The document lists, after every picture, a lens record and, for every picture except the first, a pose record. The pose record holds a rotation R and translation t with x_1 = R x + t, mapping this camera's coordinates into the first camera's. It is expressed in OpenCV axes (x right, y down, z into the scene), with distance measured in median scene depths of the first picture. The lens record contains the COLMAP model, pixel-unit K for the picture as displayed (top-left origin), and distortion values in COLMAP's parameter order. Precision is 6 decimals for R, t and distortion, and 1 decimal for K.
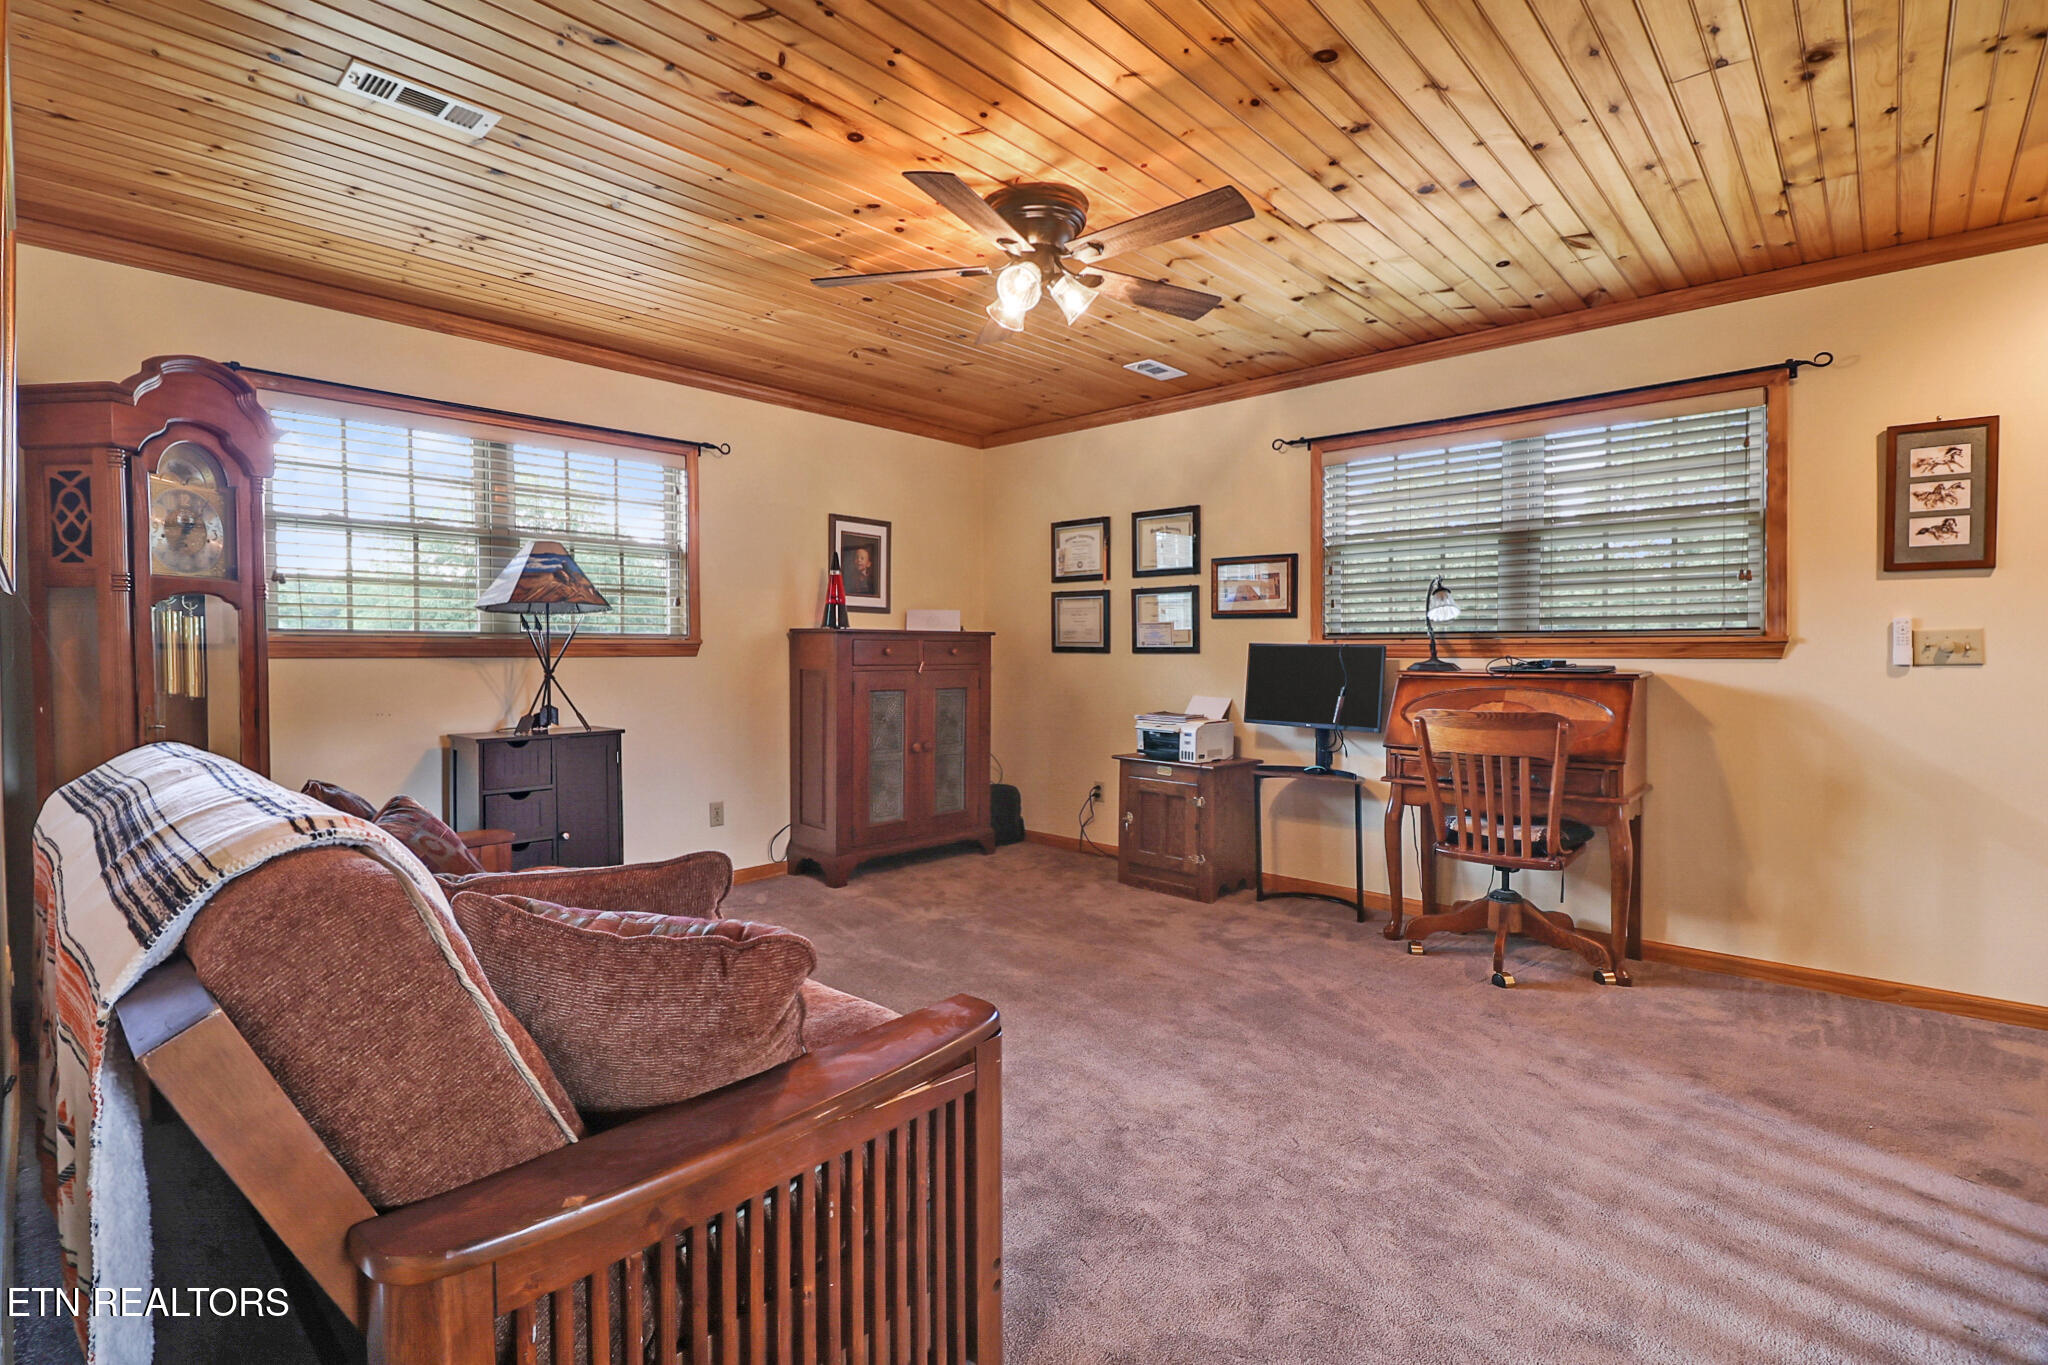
lens RADIAL K [[956.5, 0, 1024.0], [0, 956.5, 682.5], [0, 0, 1]] dist [-0.001593, -0.000079]
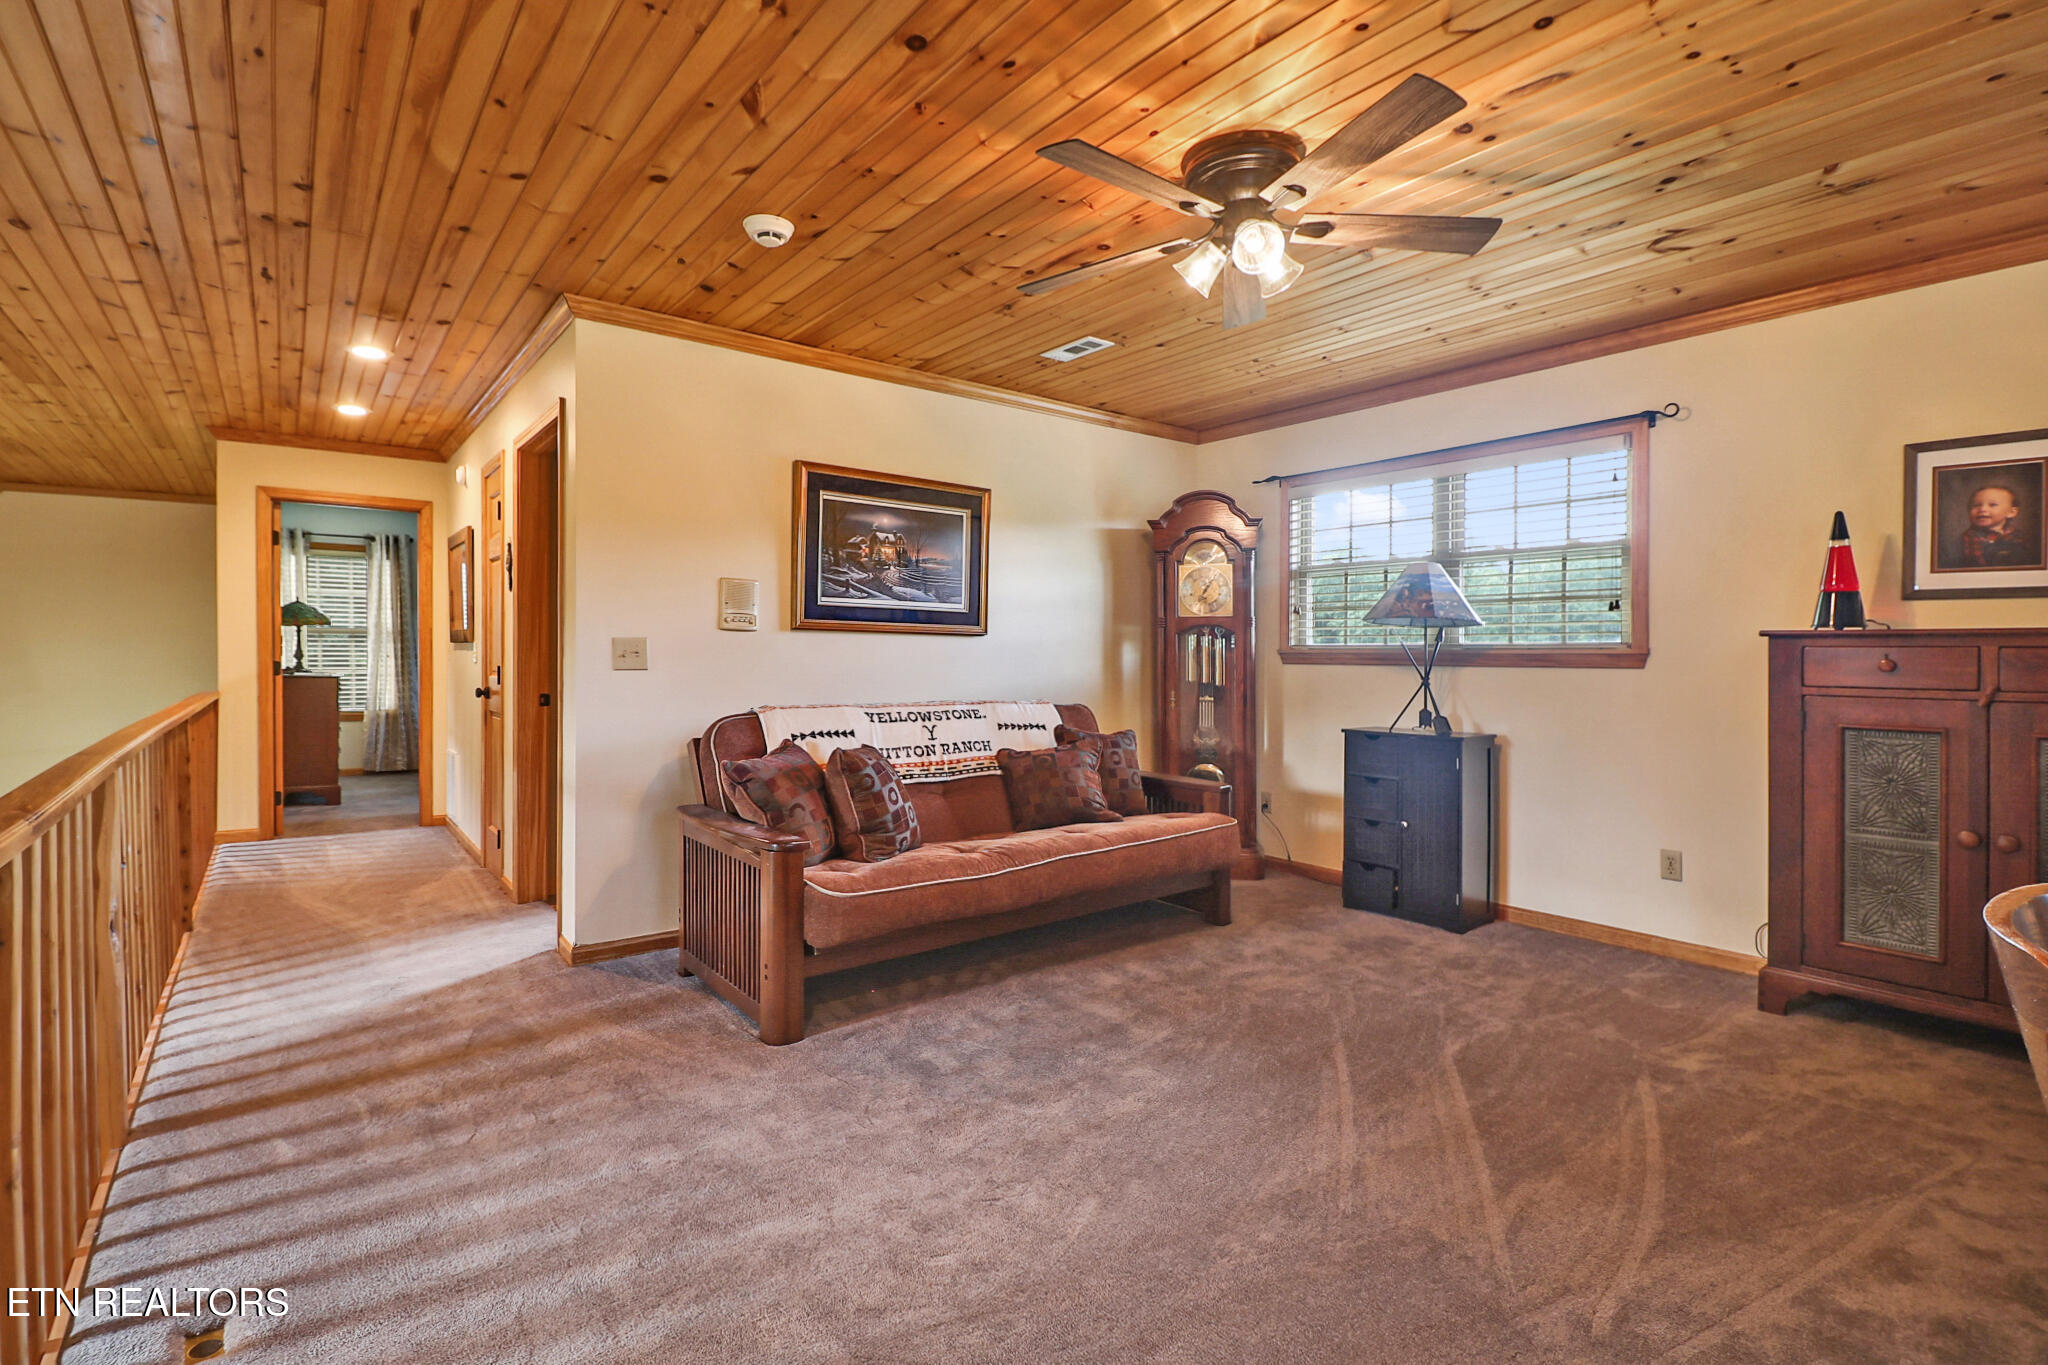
lens RADIAL K [[1033.1, 0, 1024.0], [0, 1033.1, 682.5], [0, 0, 1]] dist [0.000806, -0.000243]
pose [[-0.168026, 0.018236, -0.985614, 0.645784], [-0.040149, 0.998873, 0.025326, -0.016897], [0.984965, 0.043827, -0.167105, 0.629007]]
